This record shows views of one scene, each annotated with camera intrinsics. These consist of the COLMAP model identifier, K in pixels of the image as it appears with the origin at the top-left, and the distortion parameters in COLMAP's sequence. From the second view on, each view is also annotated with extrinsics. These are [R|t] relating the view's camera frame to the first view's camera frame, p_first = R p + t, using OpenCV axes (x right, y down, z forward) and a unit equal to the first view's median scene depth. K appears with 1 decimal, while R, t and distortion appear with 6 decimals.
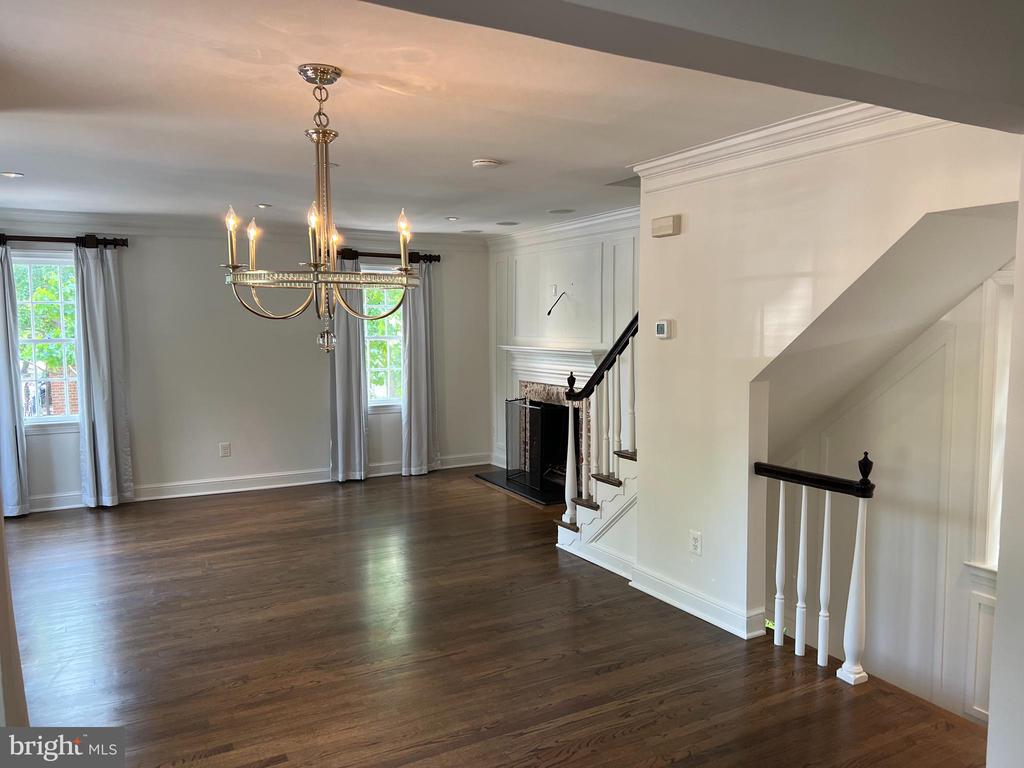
lens RADIAL K [[767.8, 0, 522.5], [0, 767.8, 385.1], [0, 0, 1]] dist [0.060501, -0.065042]
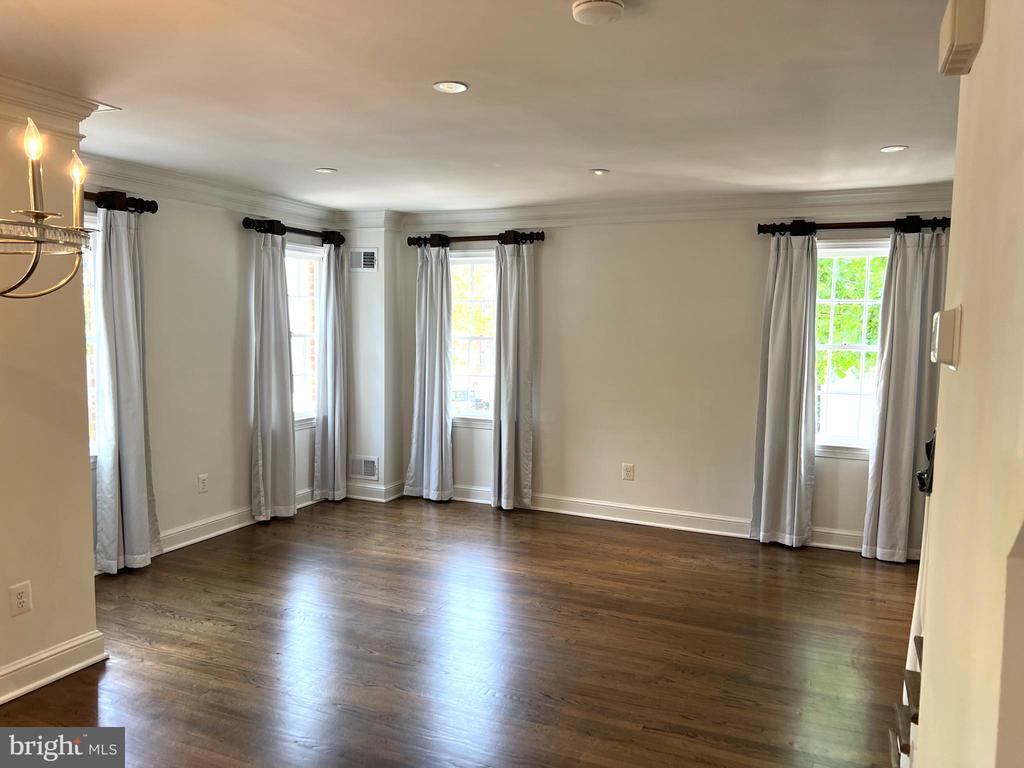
lens RADIAL K [[767.8, 0, 510.5], [0, 767.8, 385.7], [0, 0, 1]] dist [0.060501, -0.065042]
pose [[0.591738, 0.076203, -0.802521, 0.225551], [-0.083693, 0.995950, 0.032860, -0.029629], [0.801774, 0.047721, 0.595719, 0.414950]]
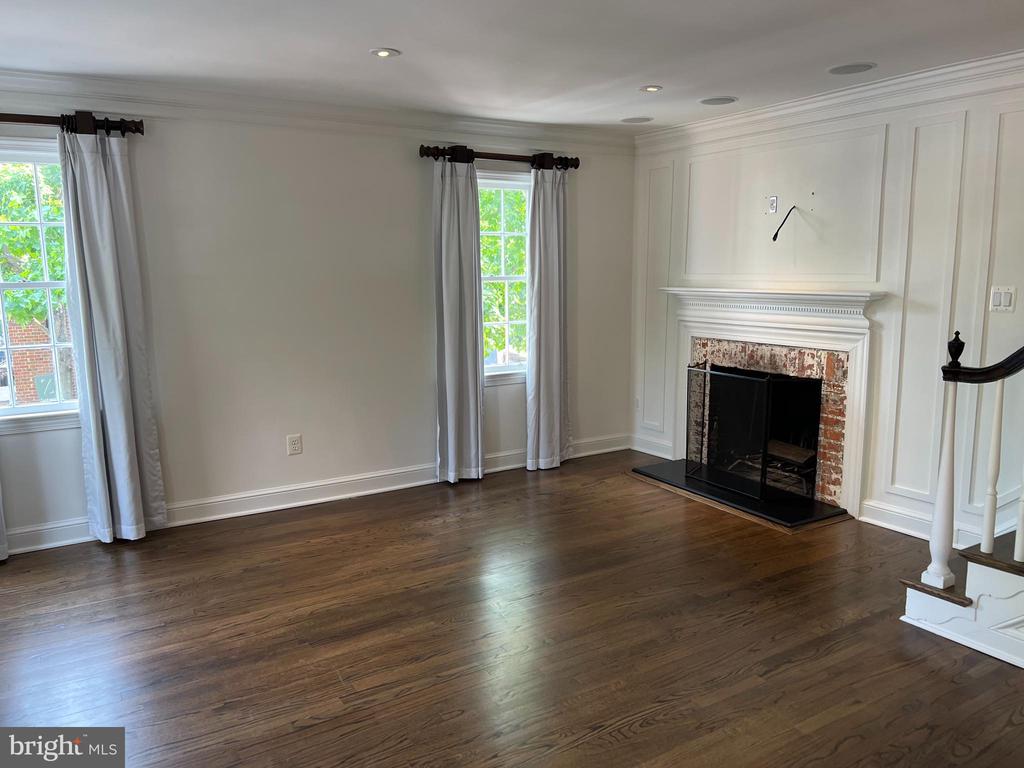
lens RADIAL K [[767.8, 0, 517.4], [0, 767.8, 381.1], [0, 0, 1]] dist [0.060501, -0.065042]
pose [[0.999238, -0.012102, 0.037100, -0.227017], [0.009474, 0.997488, 0.070198, -0.019198], [-0.037856, -0.069793, 0.996843, 0.340598]]
